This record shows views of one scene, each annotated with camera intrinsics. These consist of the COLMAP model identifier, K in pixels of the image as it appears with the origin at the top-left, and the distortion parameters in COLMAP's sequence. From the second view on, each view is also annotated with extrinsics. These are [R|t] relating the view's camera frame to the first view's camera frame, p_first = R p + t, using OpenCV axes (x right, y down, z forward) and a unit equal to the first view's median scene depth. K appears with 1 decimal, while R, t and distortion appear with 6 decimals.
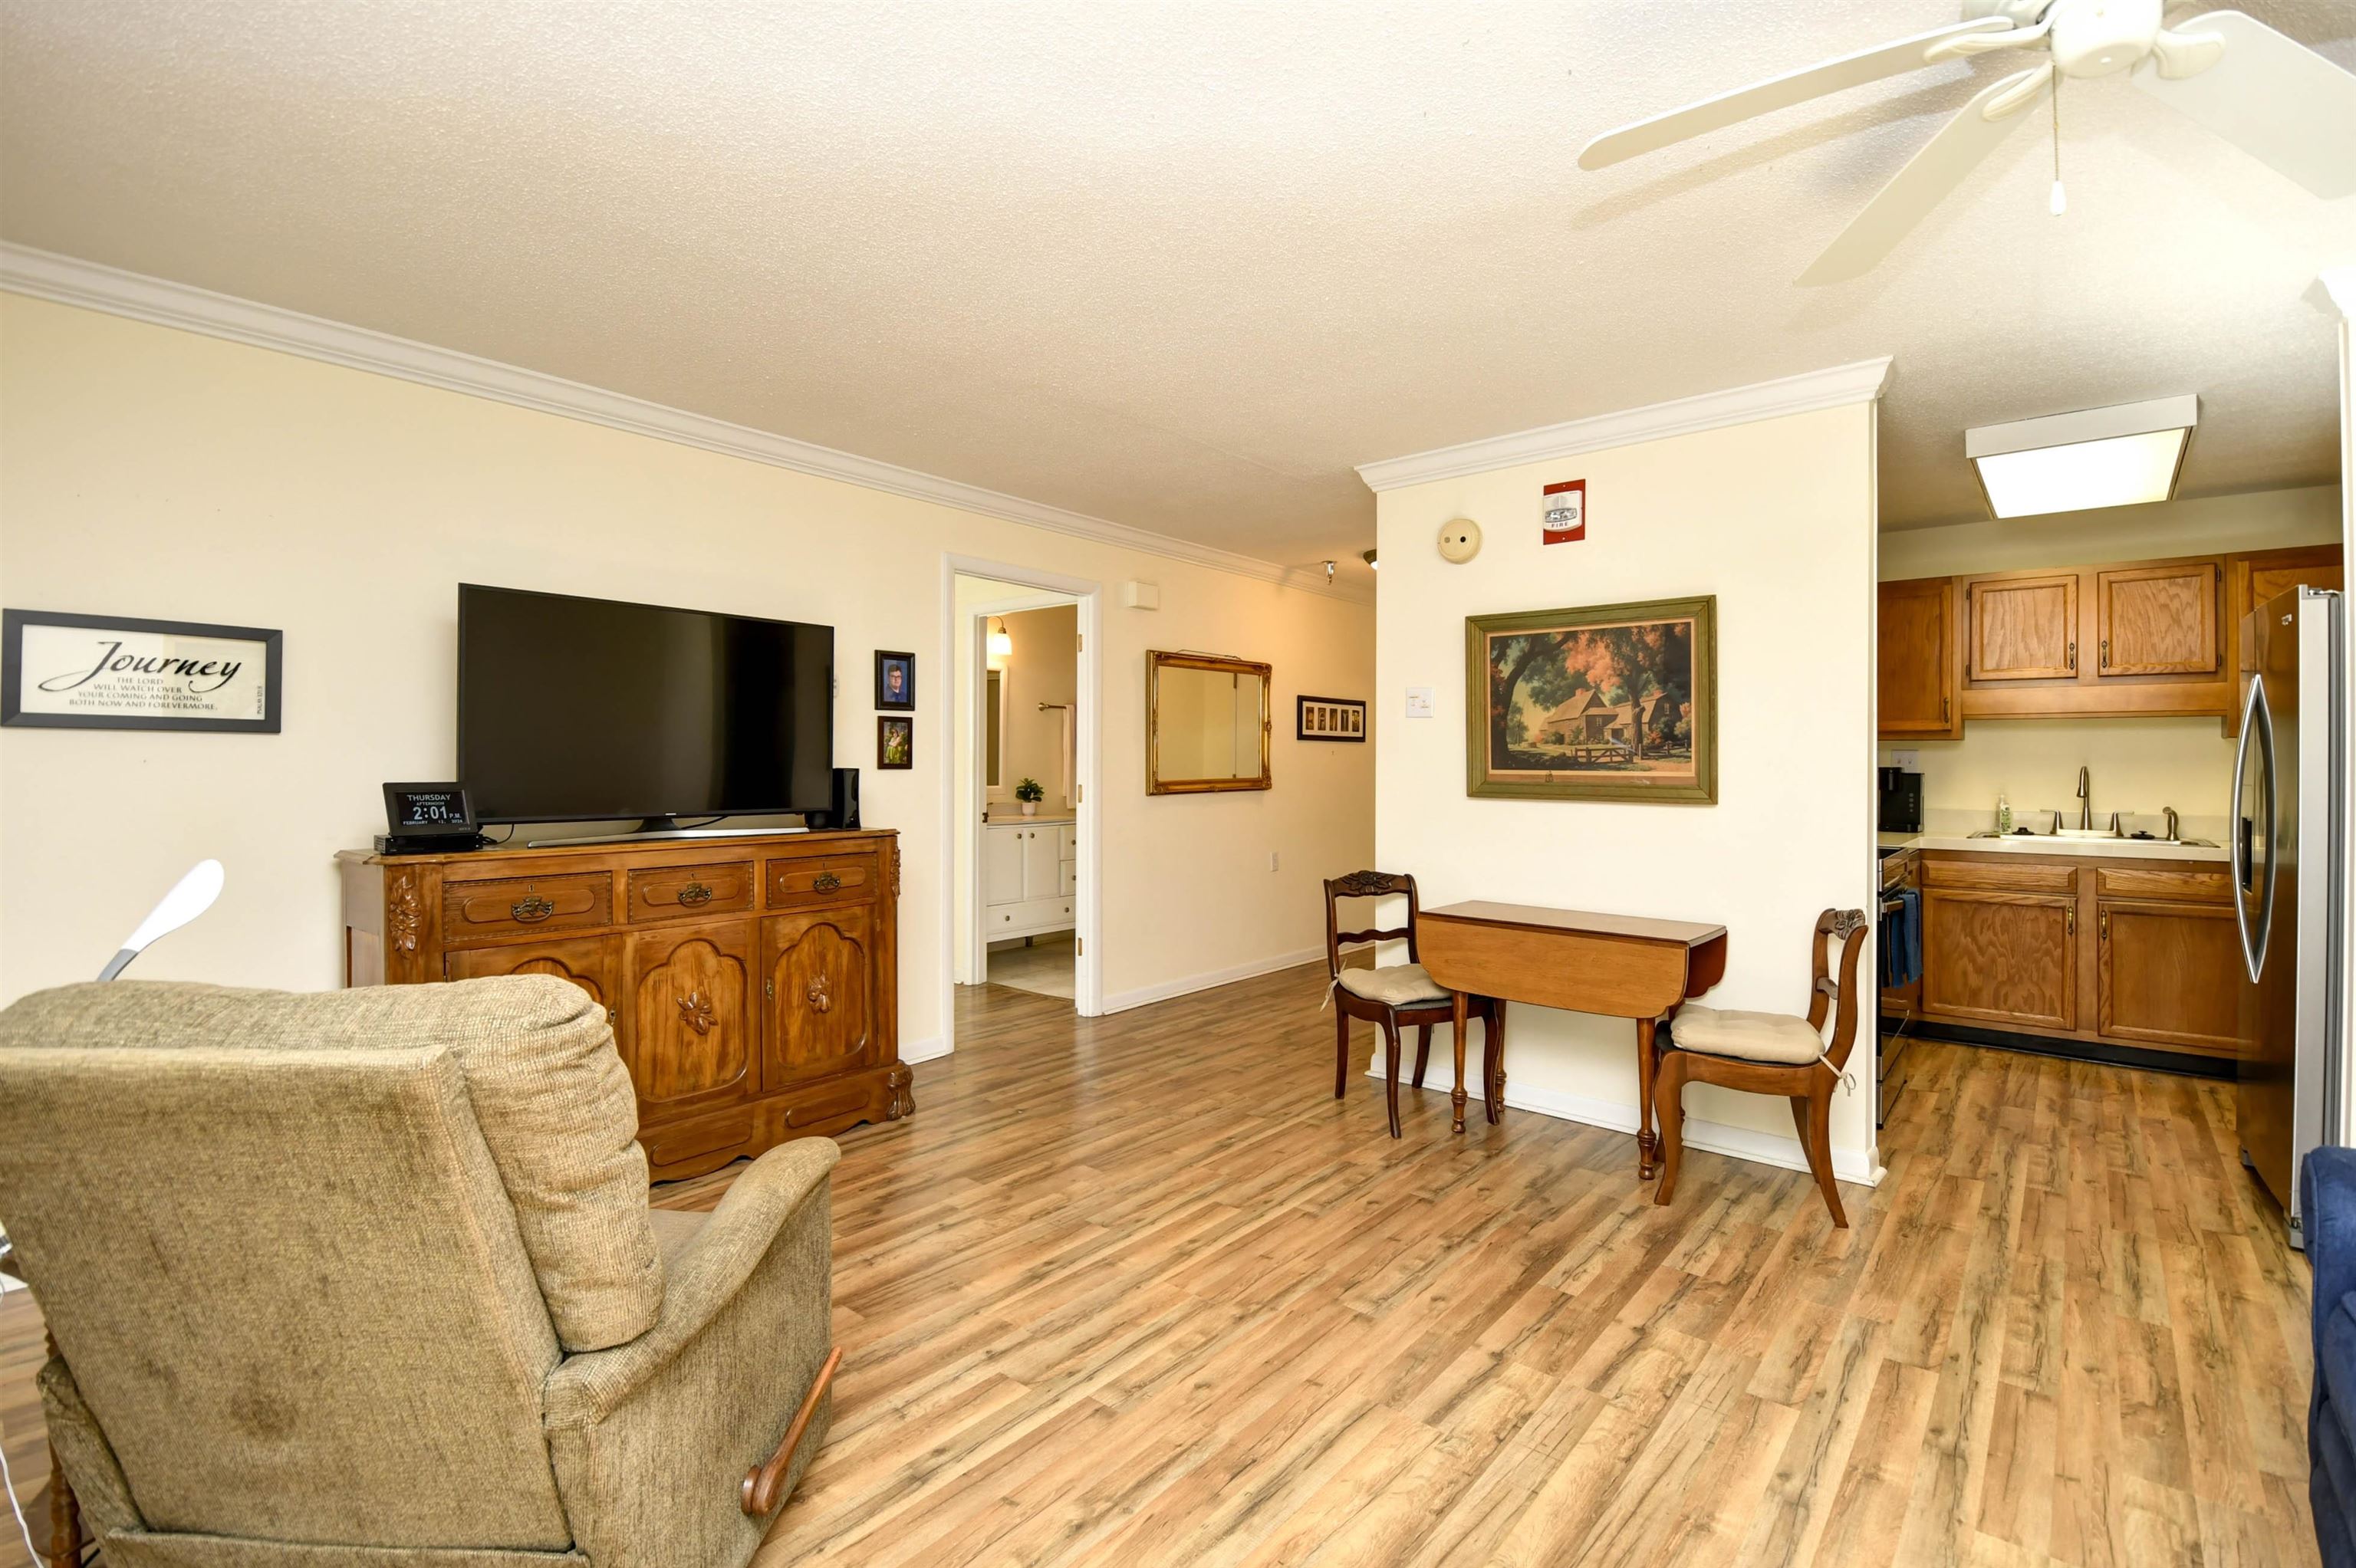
lens RADIAL K [[1062.1, 0, 1182.0], [0, 1062.1, 768.5], [0, 0, 1]] dist [0.002216, -0.016689]
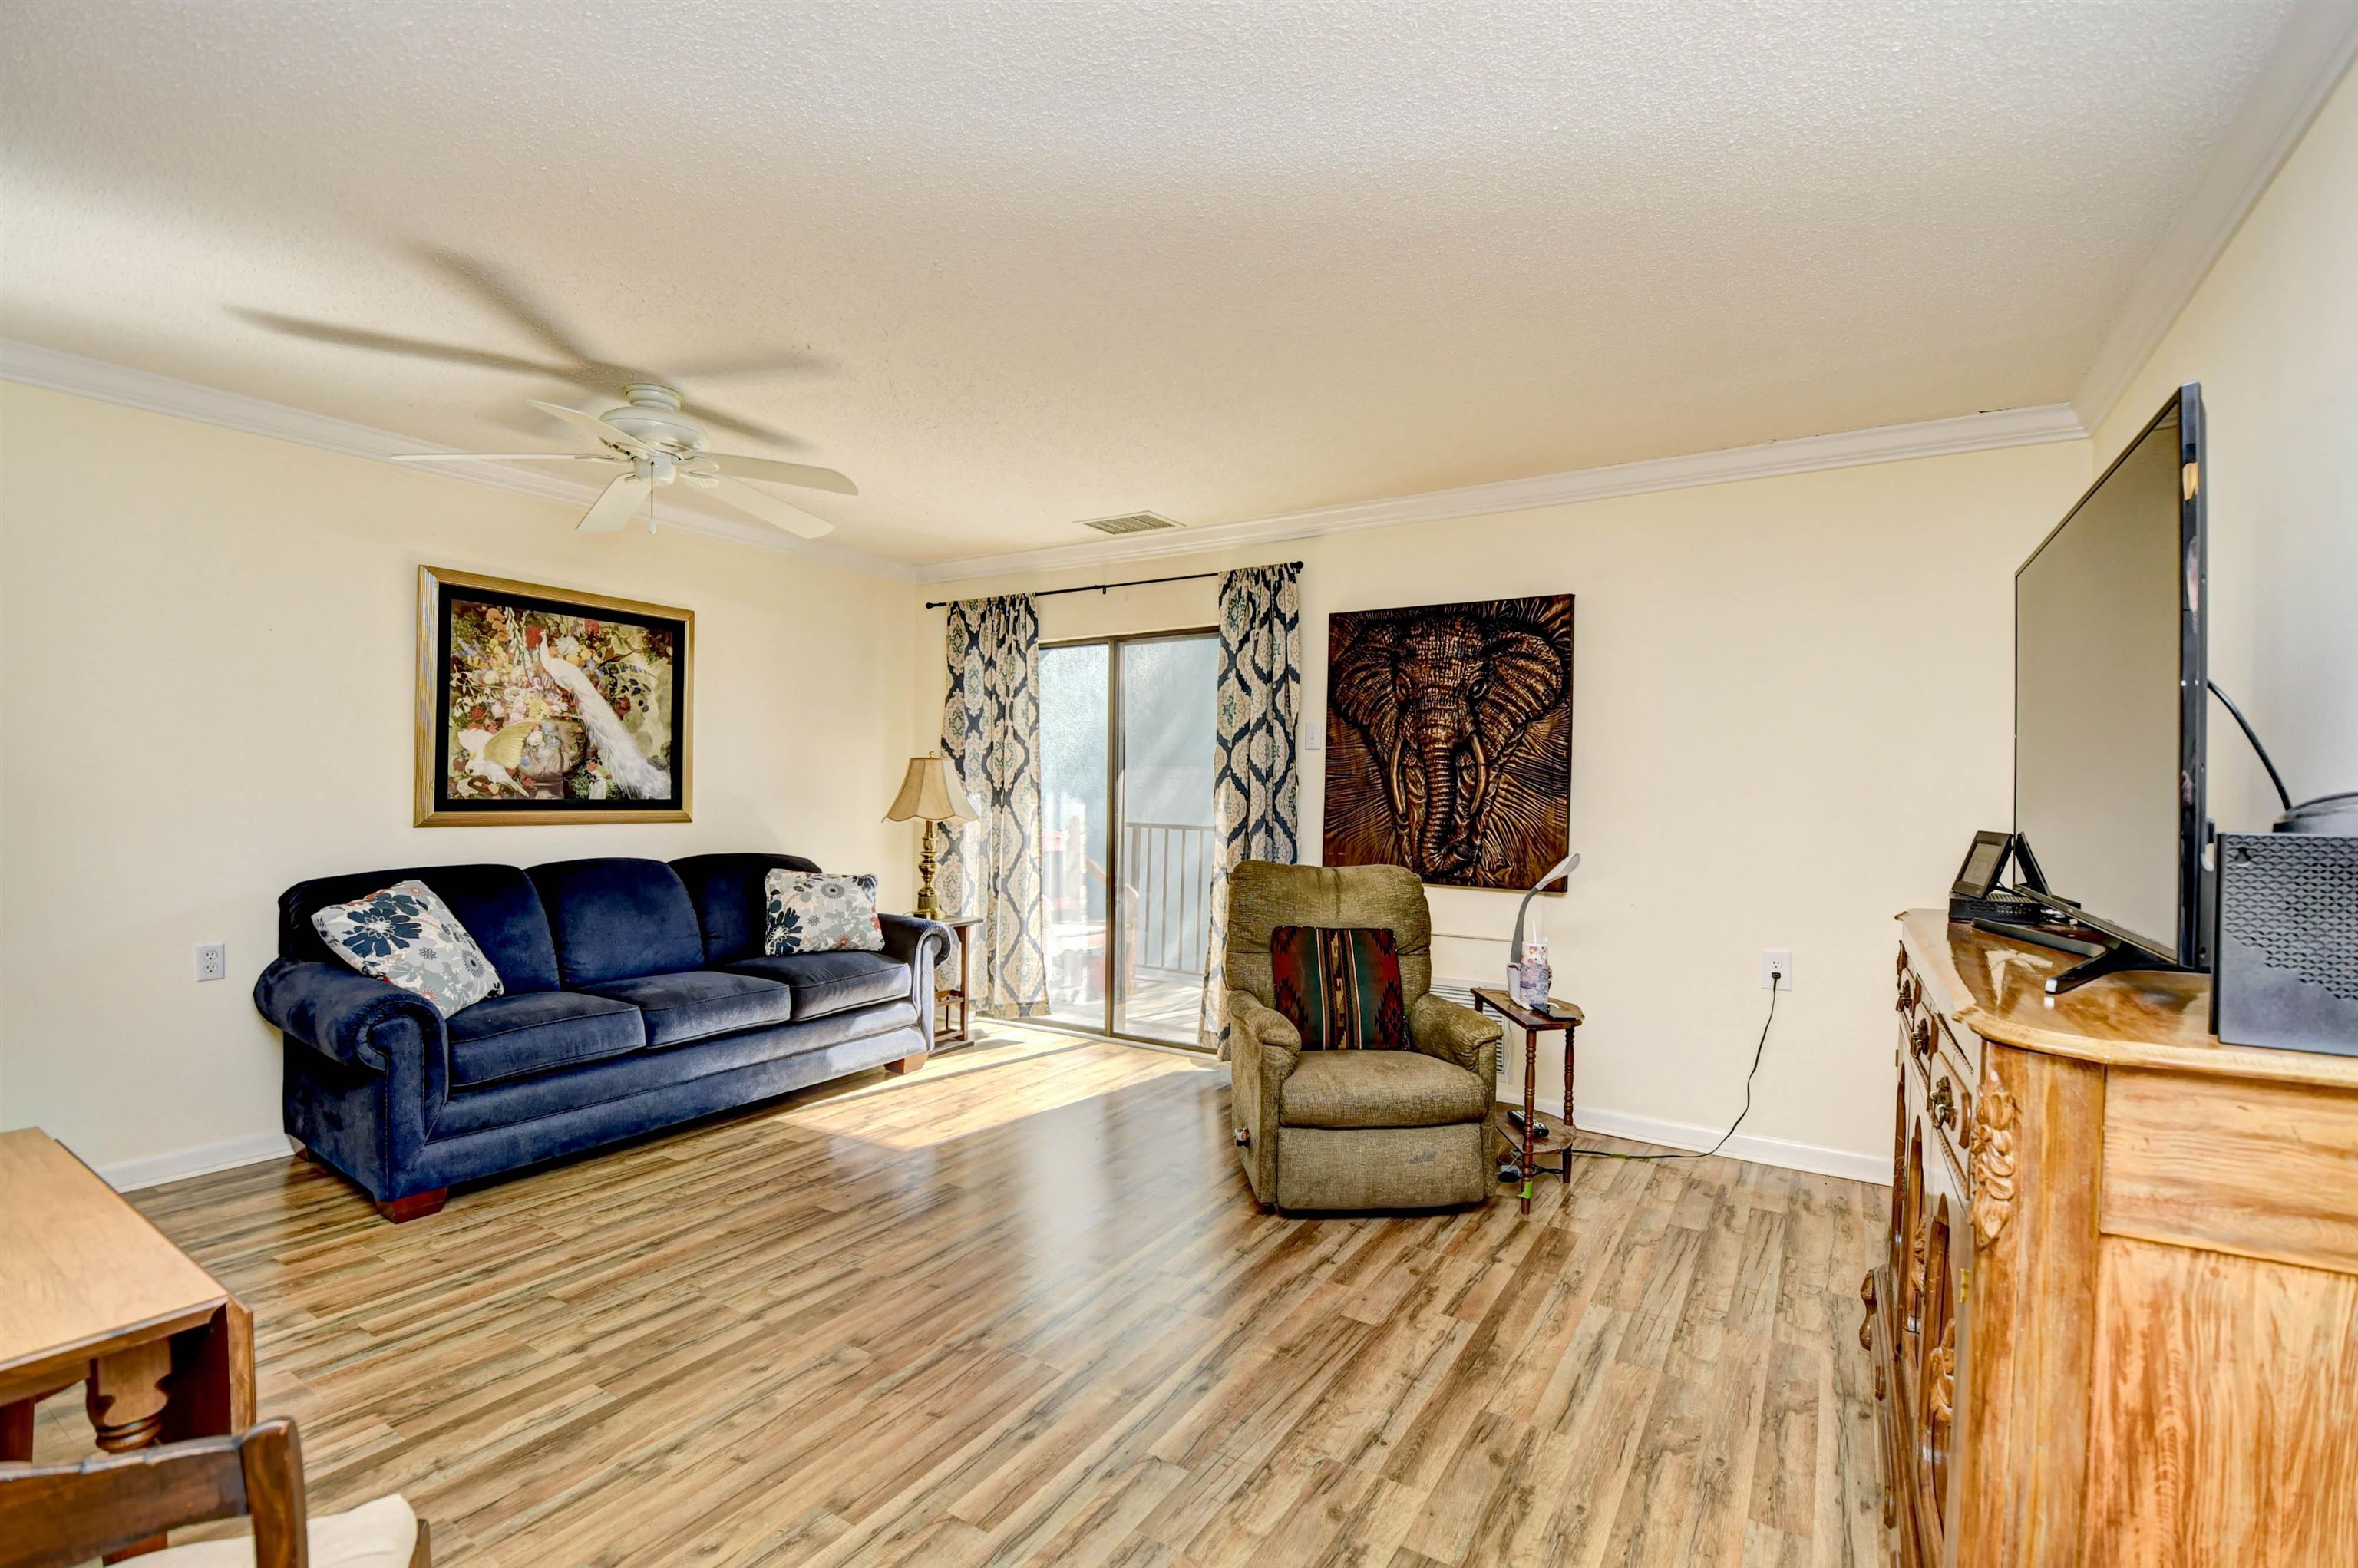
lens RADIAL K [[1033.4, 0, 1192.2], [0, 1033.4, 805.7], [0, 0, 1]] dist [0.017327, -0.021549]
pose [[-0.988483, -0.016116, -0.150473, 0.011881], [-0.018915, 0.999673, 0.017190, -0.007062], [0.150147, 0.019839, -0.988465, 1.531544]]
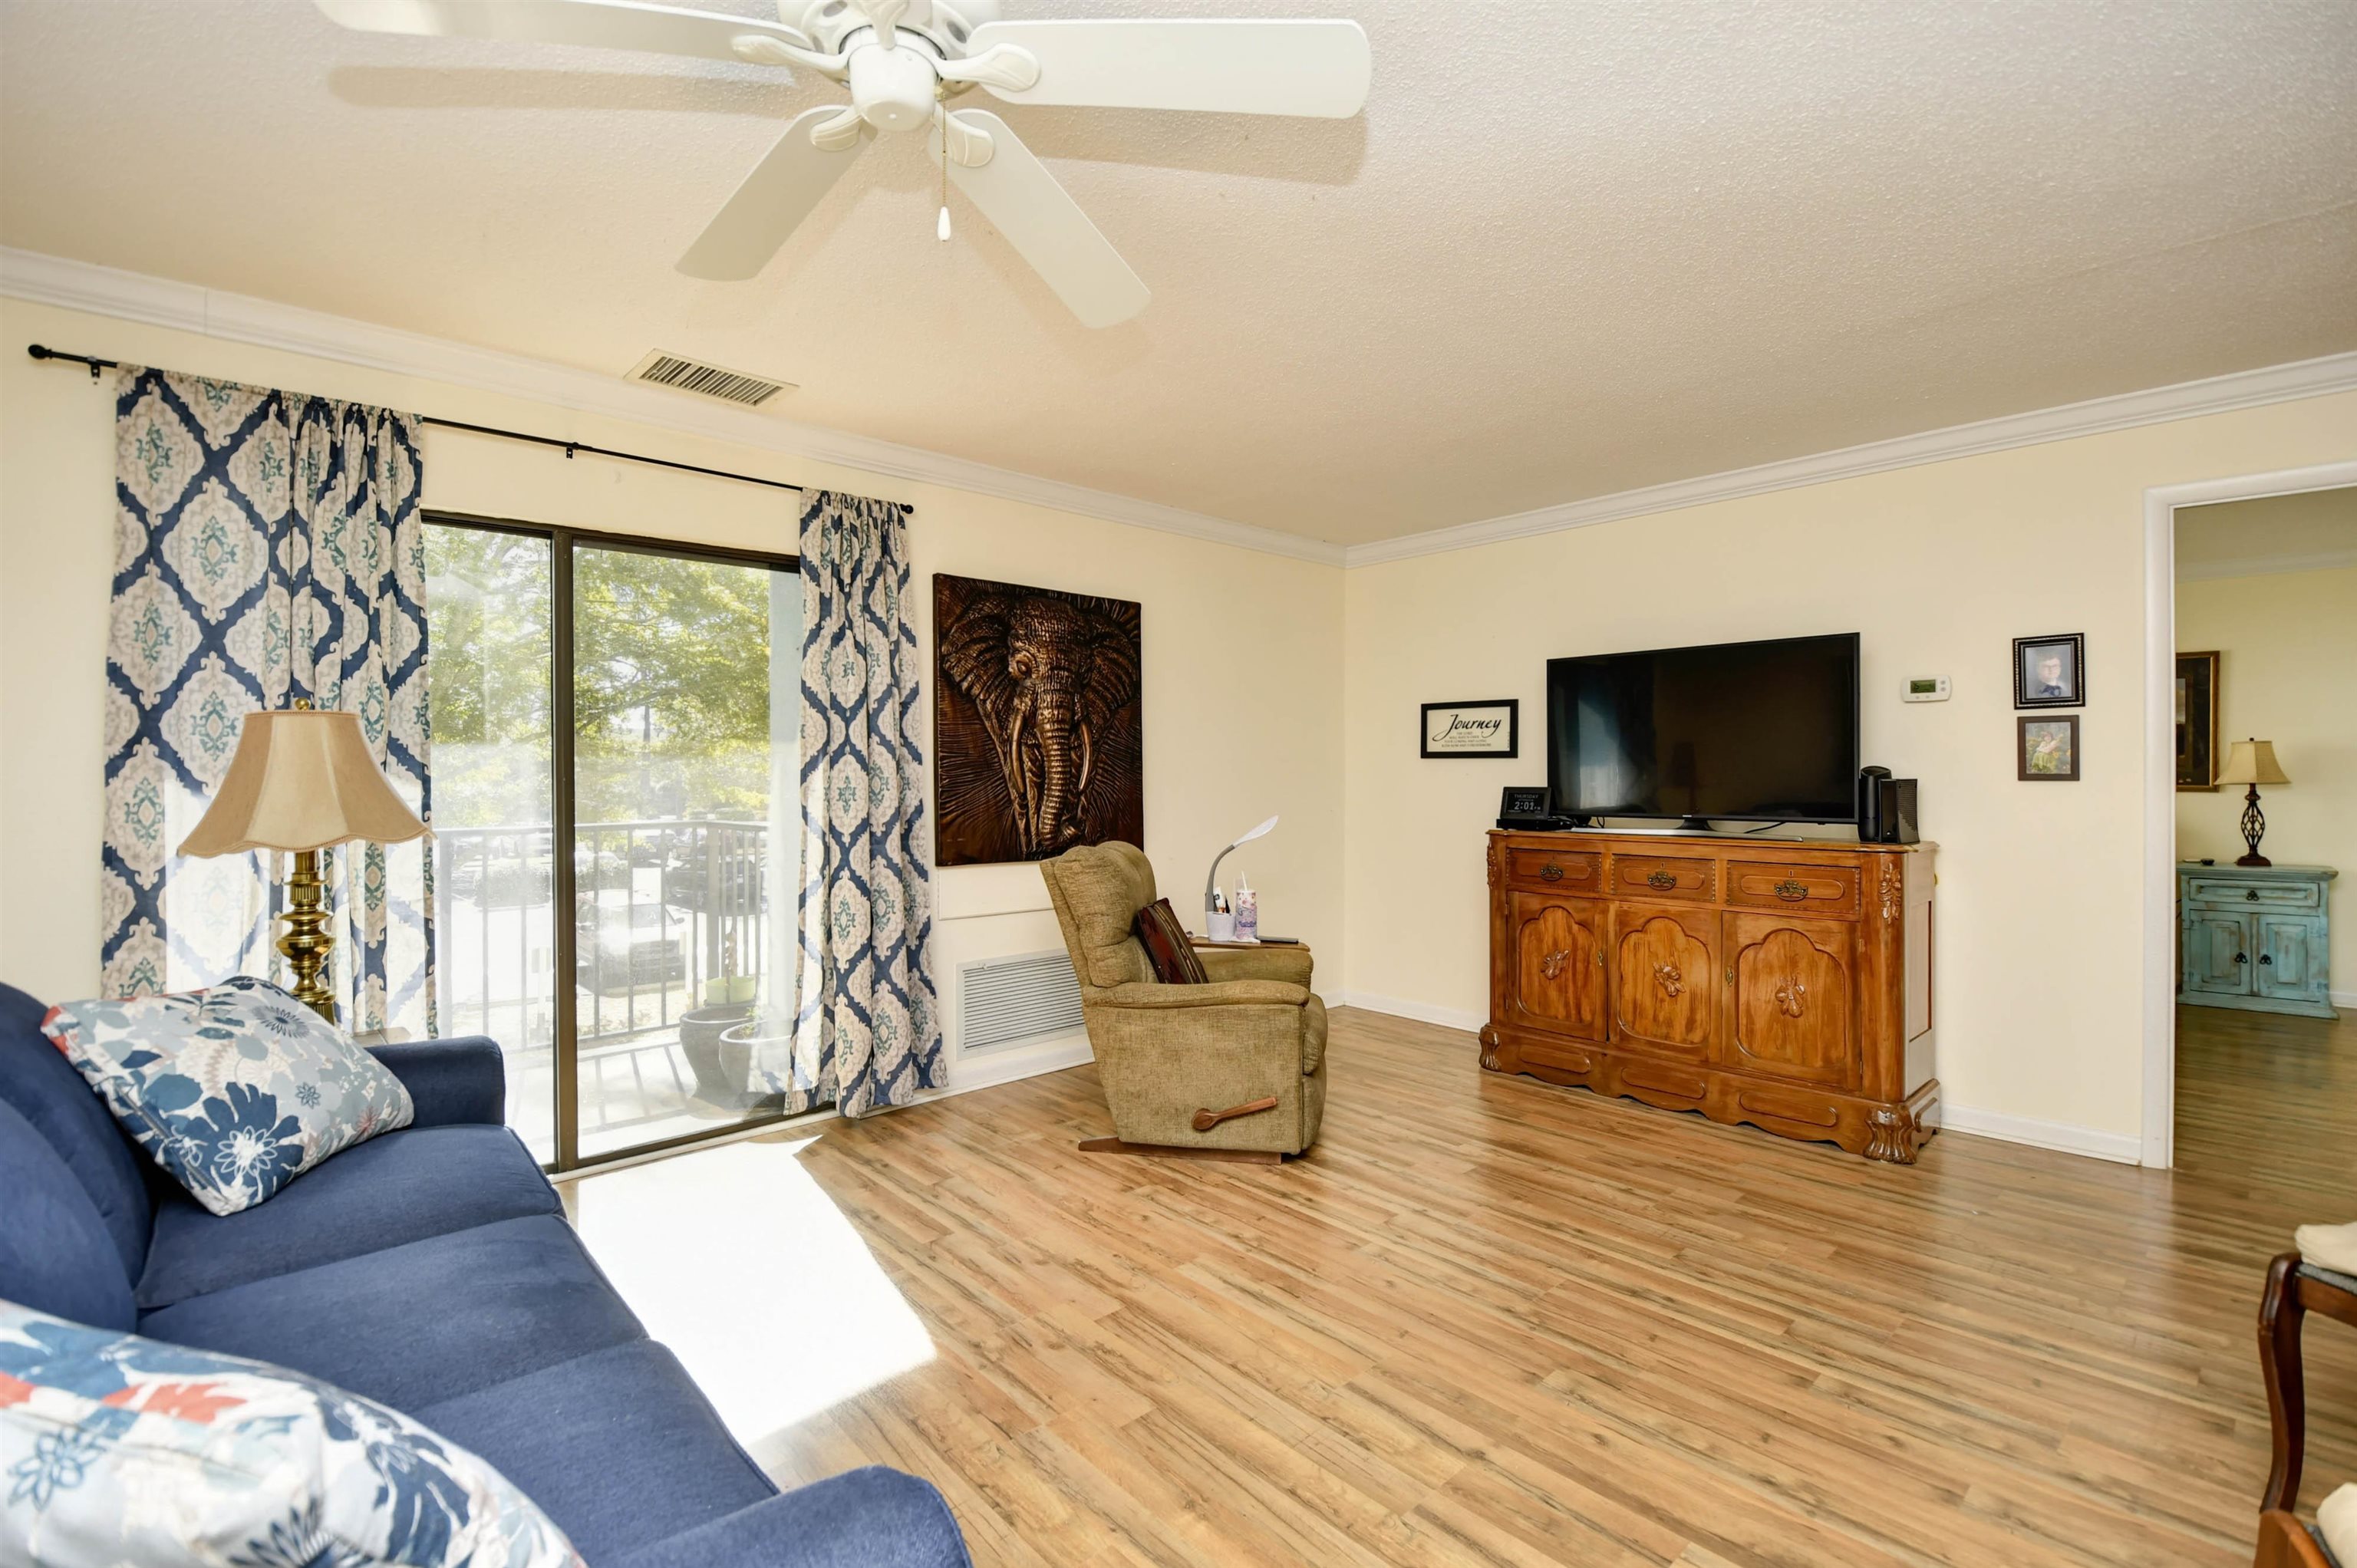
lens RADIAL K [[1040.1, 0, 1190.1], [0, 1040.1, 773.2], [0, 0, 1]] dist [-0.002250, -0.000141]
pose [[-0.125263, -0.003464, -0.992117, 0.843056], [-0.003989, 0.999988, -0.002988, -0.000968], [0.992115, 0.003583, -0.125276, 0.625488]]
